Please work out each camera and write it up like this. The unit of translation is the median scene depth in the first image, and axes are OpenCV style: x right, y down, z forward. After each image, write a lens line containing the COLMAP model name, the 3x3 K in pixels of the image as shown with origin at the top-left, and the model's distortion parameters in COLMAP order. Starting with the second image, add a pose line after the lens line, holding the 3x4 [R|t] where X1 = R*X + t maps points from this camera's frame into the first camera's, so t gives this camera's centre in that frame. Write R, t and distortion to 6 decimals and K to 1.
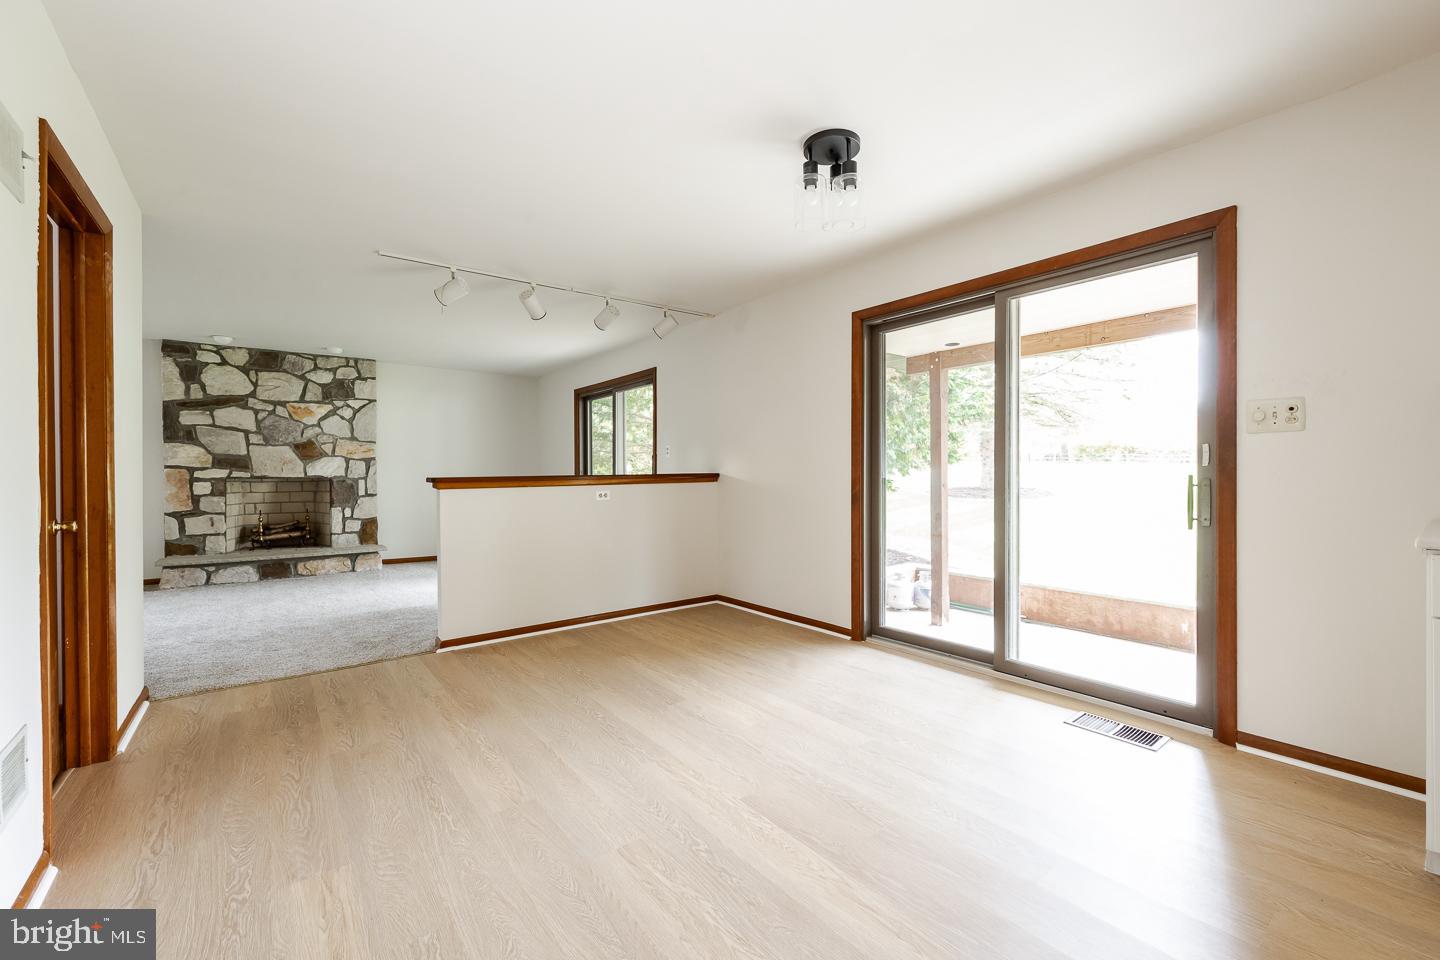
lens RADIAL K [[579.1, 0, 720.8], [0, 579.1, 474.4], [0, 0, 1]] dist [-0.001052, -0.000017]
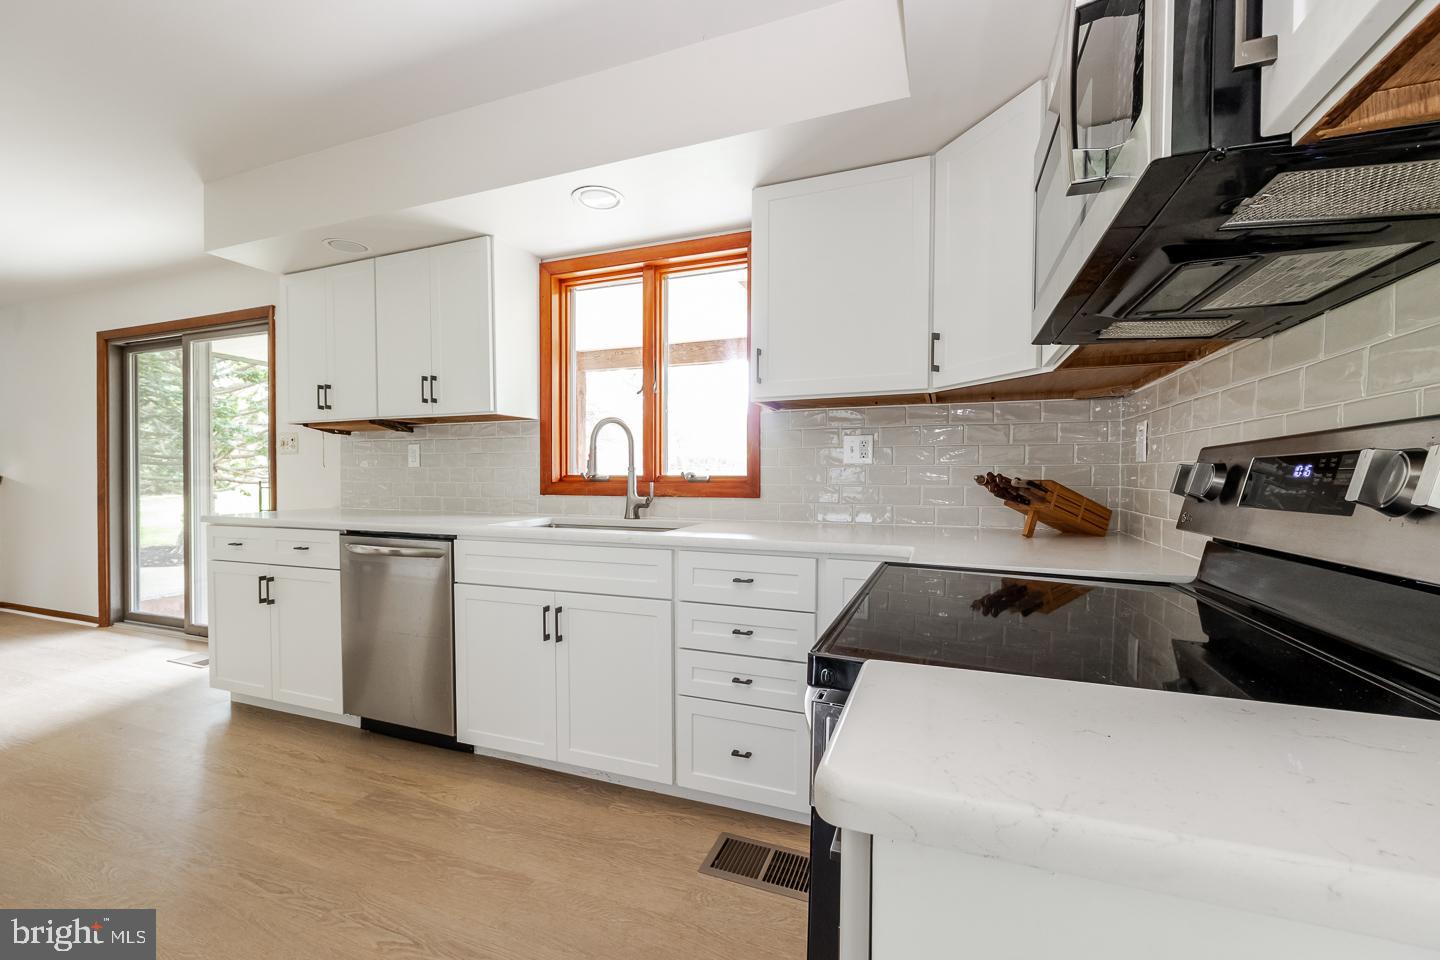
lens RADIAL K [[577.7, 0, 724.1], [0, 577.7, 487.2], [0, 0, 1]] dist [-0.000976, -0.000064]
pose [[0.853947, 0.002802, 0.520352, 0.845332], [-0.009922, 0.999891, 0.010899, -0.009317], [-0.520265, -0.014470, 0.853882, -0.716416]]
